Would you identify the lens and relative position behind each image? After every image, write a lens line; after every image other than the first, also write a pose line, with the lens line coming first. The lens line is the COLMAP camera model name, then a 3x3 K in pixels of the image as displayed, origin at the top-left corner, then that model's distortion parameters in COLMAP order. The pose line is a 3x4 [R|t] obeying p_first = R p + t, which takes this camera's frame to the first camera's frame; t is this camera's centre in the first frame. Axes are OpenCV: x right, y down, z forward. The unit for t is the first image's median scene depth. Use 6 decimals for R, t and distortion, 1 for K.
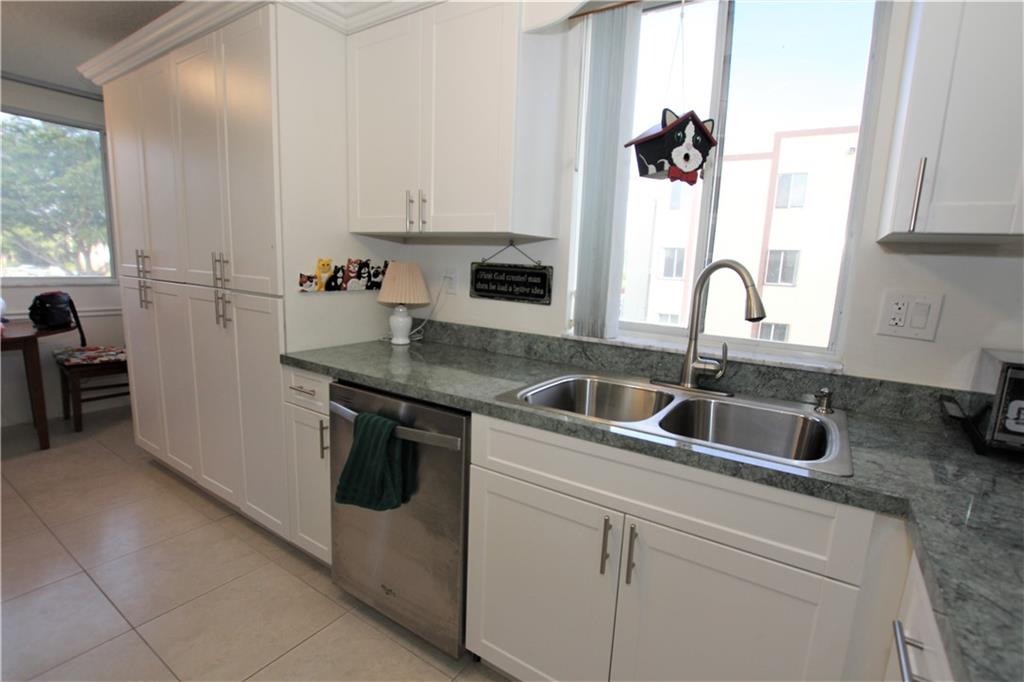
lens RADIAL K [[470.4, 0, 506.9], [0, 470.4, 344.5], [0, 0, 1]] dist [-0.032544, 0.003193]
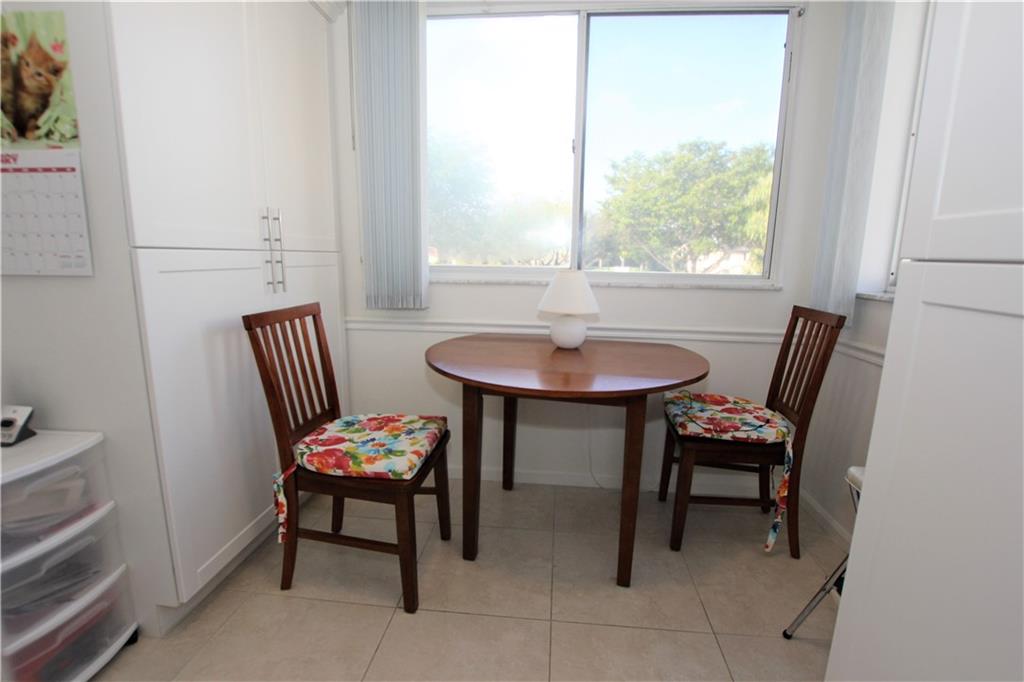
lens RADIAL K [[470.4, 0, 508.2], [0, 470.4, 342.4], [0, 0, 1]] dist [-0.032544, 0.003193]
pose [[0.451501, 0.128609, -0.882953, -0.630548], [-0.144498, 0.987035, 0.069880, -0.079027], [0.880493, 0.096034, 0.464231, 0.601453]]
